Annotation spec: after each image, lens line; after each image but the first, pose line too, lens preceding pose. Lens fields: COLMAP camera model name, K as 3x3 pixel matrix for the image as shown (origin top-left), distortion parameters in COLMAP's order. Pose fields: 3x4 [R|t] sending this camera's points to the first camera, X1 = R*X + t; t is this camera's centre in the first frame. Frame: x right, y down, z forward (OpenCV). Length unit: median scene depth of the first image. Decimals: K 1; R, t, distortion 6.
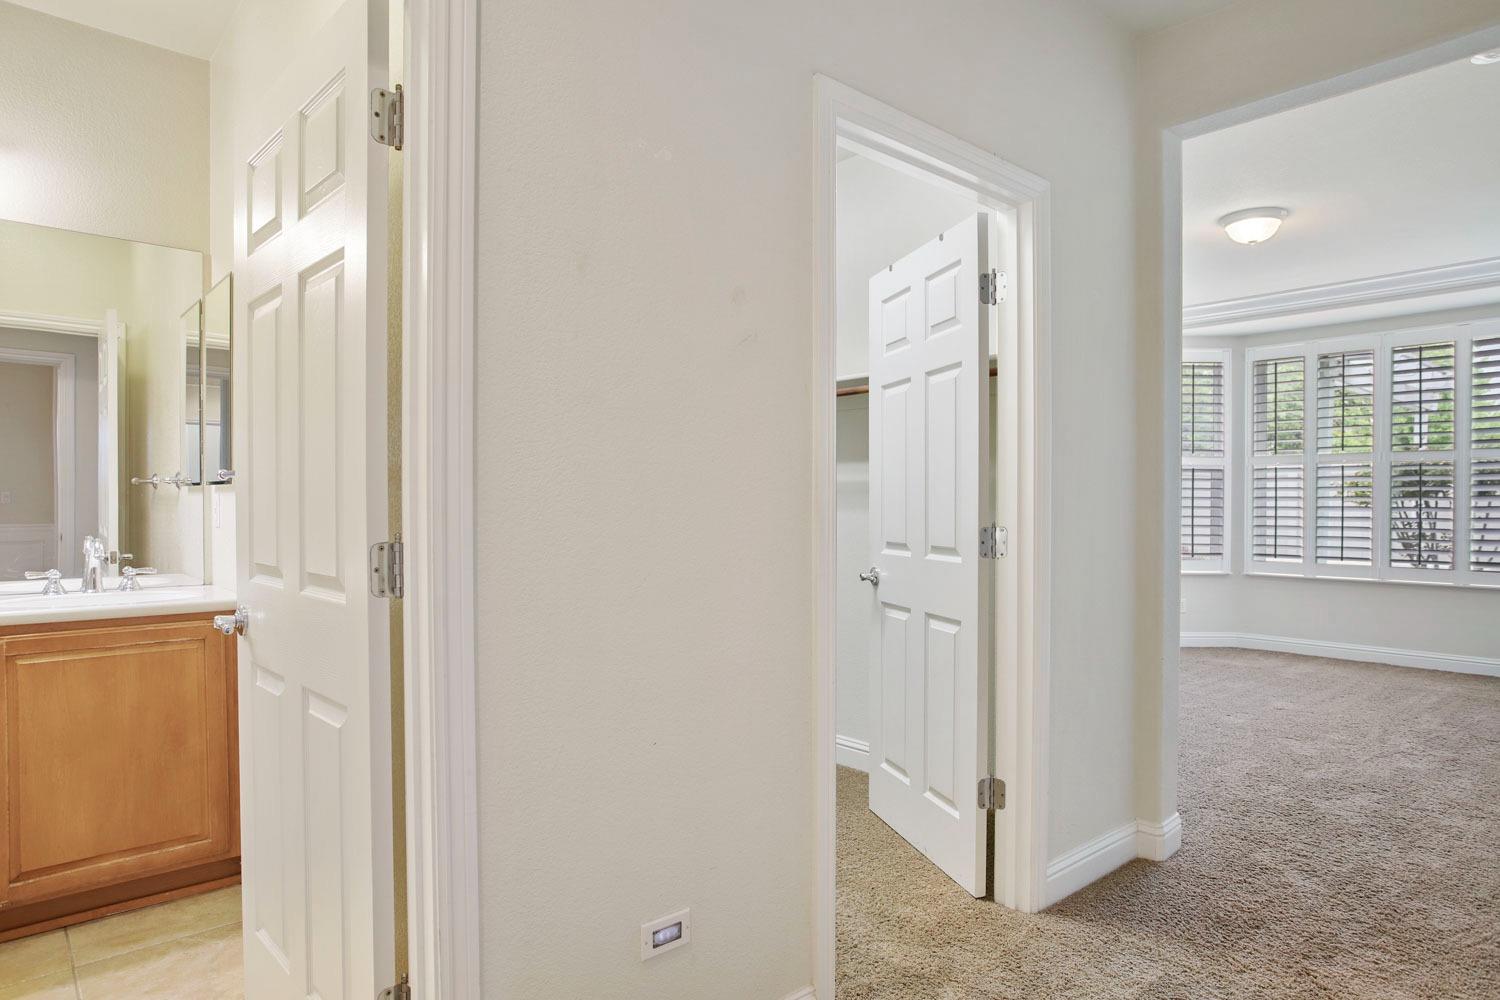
lens RADIAL K [[891.5, 0, 756.0], [0, 891.5, 509.8], [0, 0, 1]] dist [-0.049701, 0.031680]
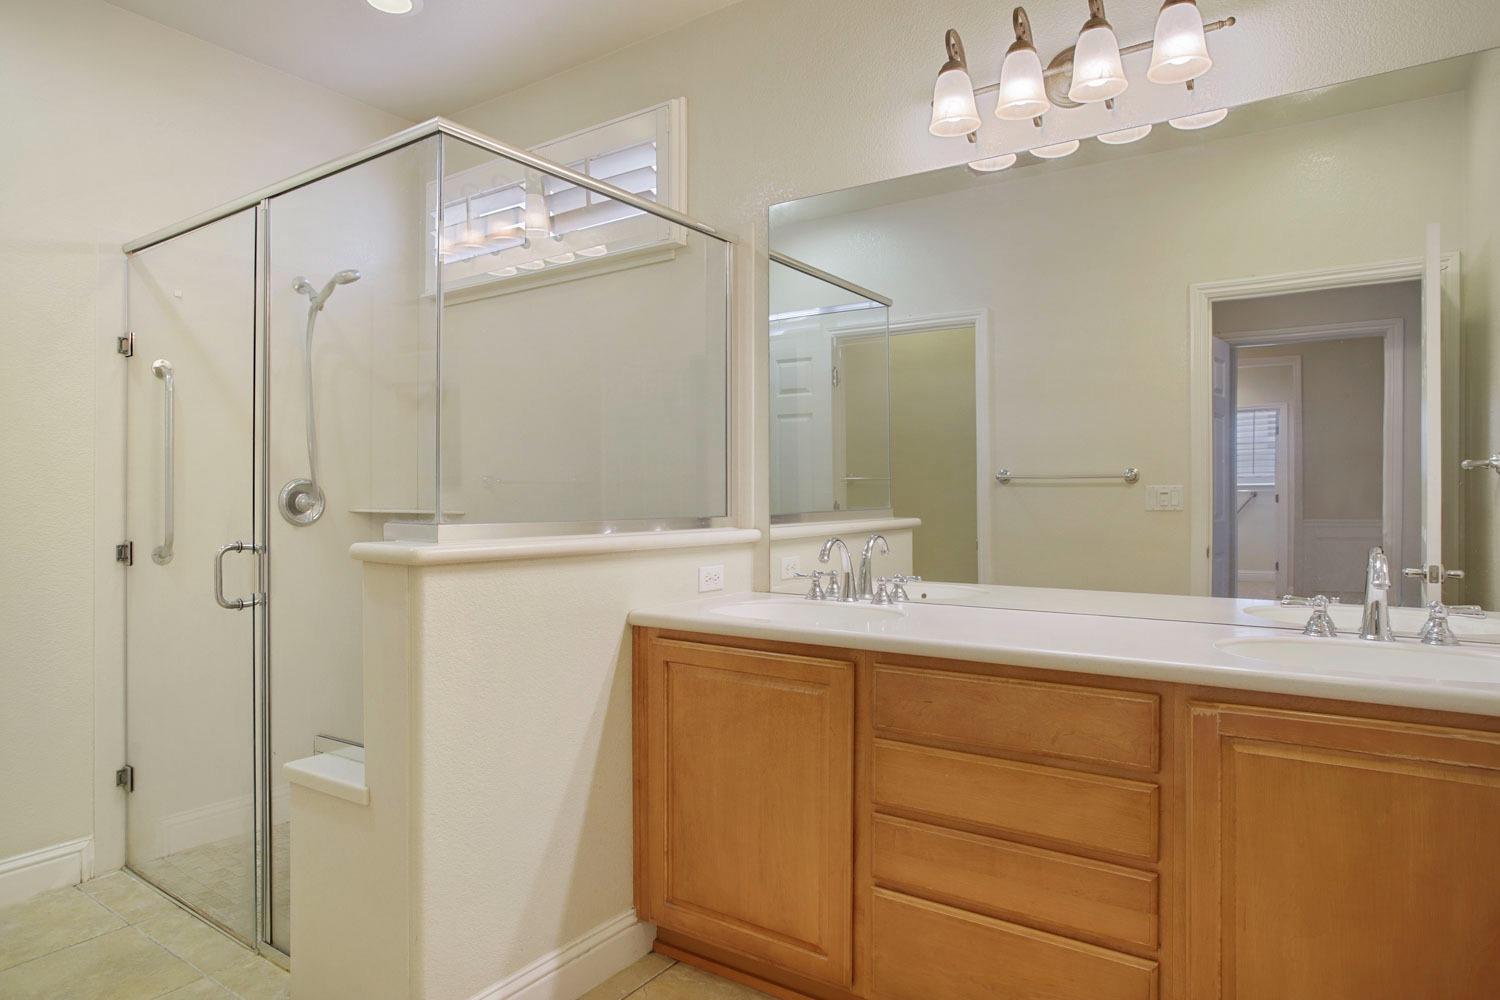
lens RADIAL K [[891.5, 0, 749.2], [0, 891.5, 495.6], [0, 0, 1]] dist [-0.049701, 0.031680]
pose [[0.240724, -0.002026, -0.970591, -0.263980], [-0.007838, 0.999961, -0.004031, -0.002005], [0.970562, 0.008578, 0.240699, 0.424705]]
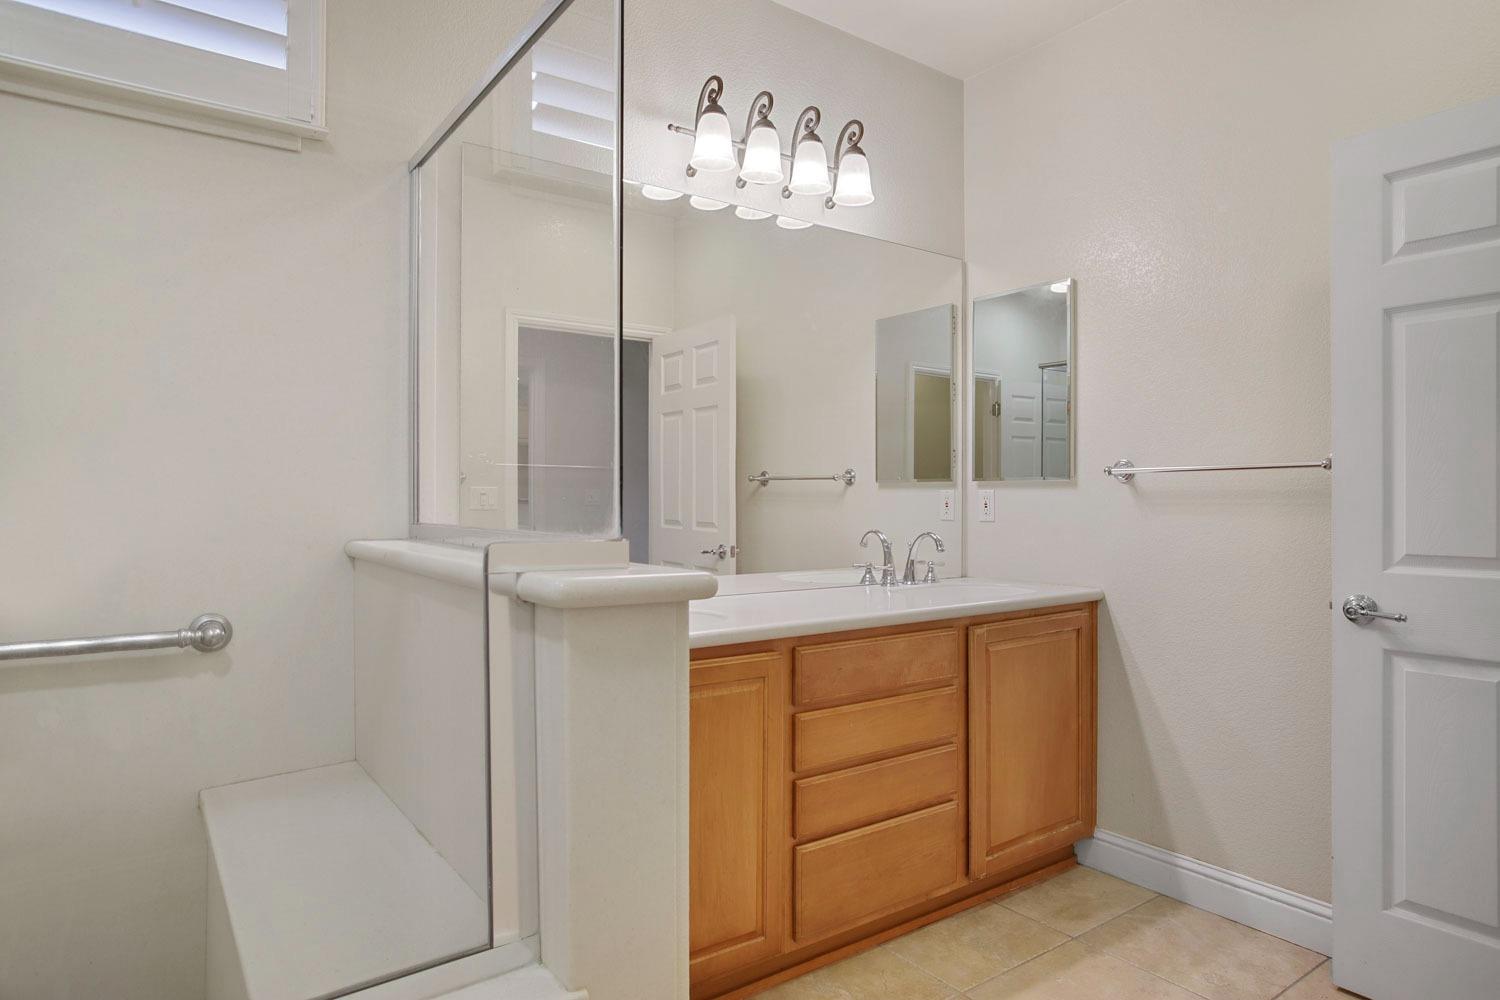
lens RADIAL K [[891.5, 0, 761.0], [0, 891.5, 500.9], [0, 0, 1]] dist [-0.049701, 0.031680]
pose [[0.995490, 0.001532, -0.094858, -0.858015], [-0.001901, 0.999991, -0.003795, 0.000025], [0.094851, 0.003959, 0.995484, -0.078186]]
